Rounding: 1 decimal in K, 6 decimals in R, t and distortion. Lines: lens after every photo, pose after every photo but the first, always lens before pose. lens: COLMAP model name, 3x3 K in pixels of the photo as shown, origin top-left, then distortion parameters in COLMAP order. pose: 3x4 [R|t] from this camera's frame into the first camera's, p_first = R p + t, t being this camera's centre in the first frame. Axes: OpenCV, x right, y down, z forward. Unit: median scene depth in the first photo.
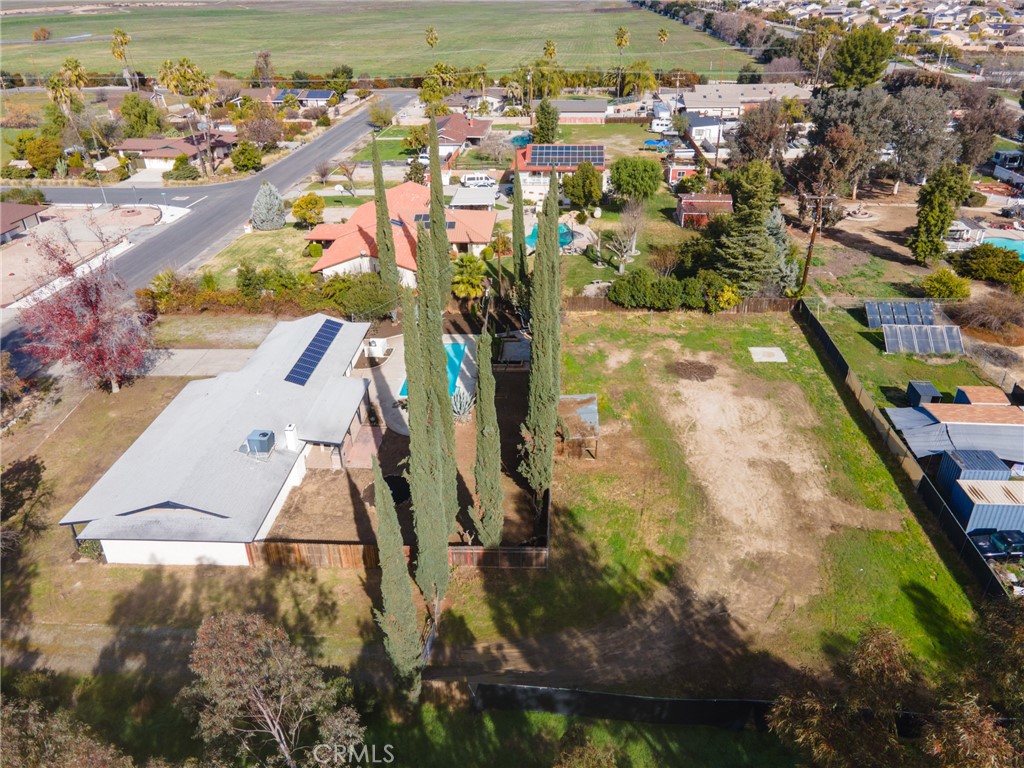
lens RADIAL K [[748.8, 0, 515.1], [0, 748.8, 383.1], [0, 0, 1]] dist [0.021701, 0.033438]
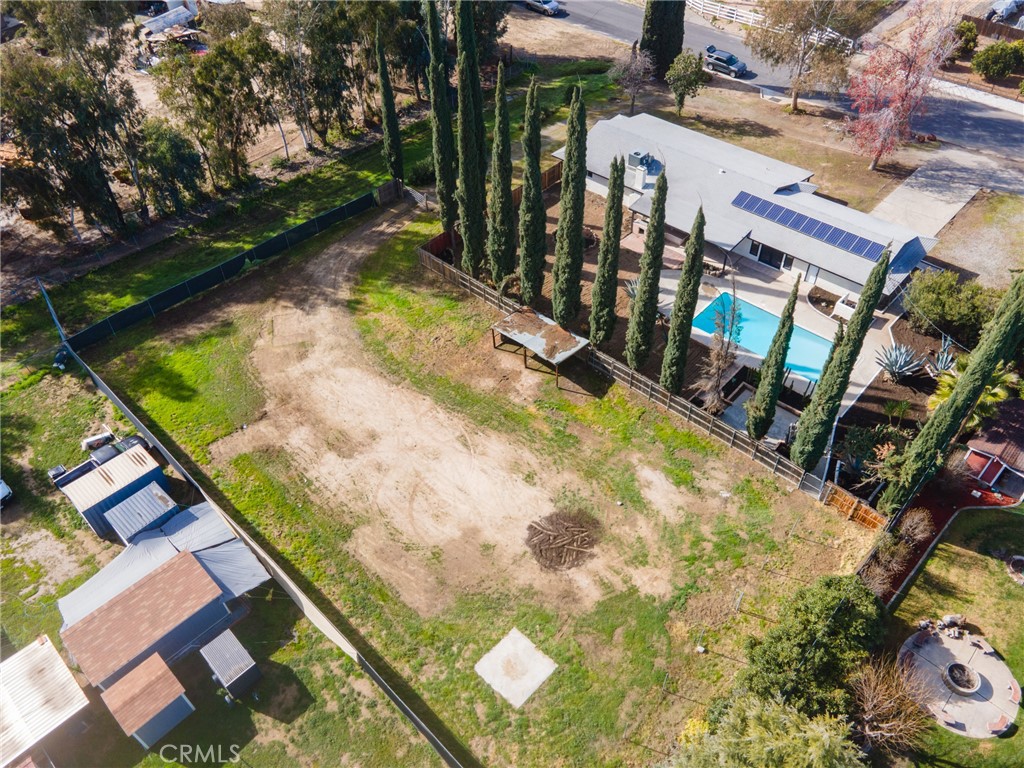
lens RADIAL K [[748.8, 0, 515.5], [0, 748.8, 377.6], [0, 0, 1]] dist [0.021701, 0.033438]
pose [[-0.638614, 0.561663, -0.526029, 0.507365], [-0.338214, 0.409153, 0.847470, -0.582934], [0.691219, 0.719116, -0.071329, 0.899683]]
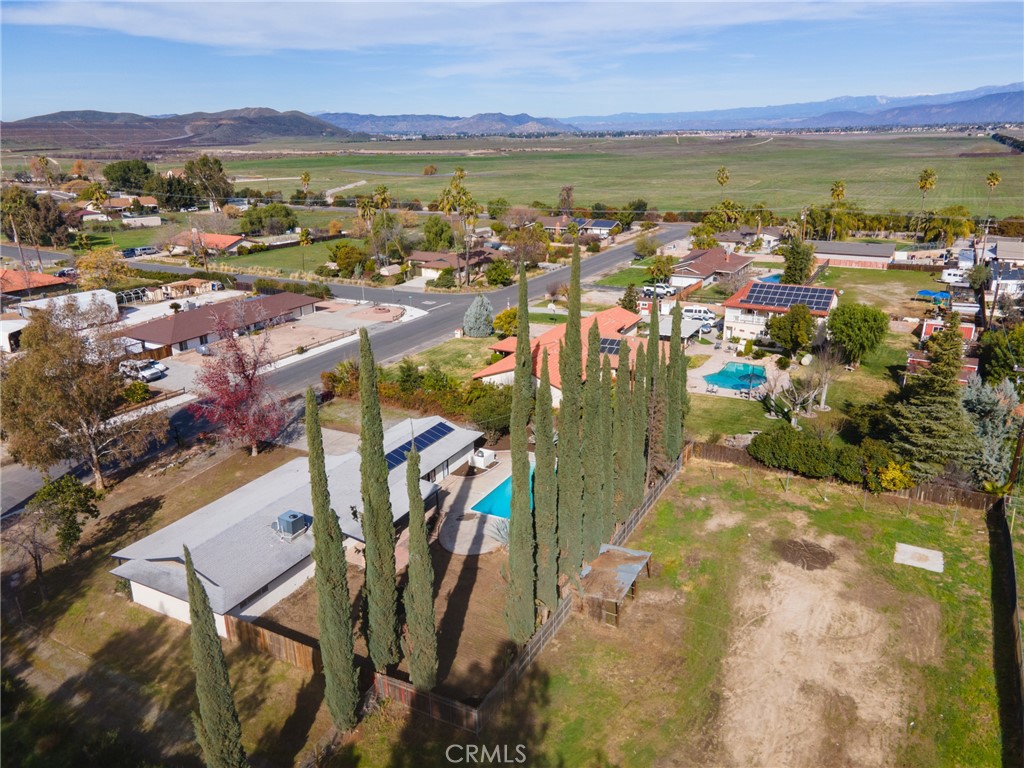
lens RADIAL K [[748.8, 0, 514.2], [0, 748.8, 385.8], [0, 0, 1]] dist [0.021701, 0.033438]
pose [[0.907011, 0.140329, -0.397037, 0.244751], [-0.201648, 0.972451, -0.116952, -0.034743], [0.369688, 0.186138, 0.910321, 0.095077]]
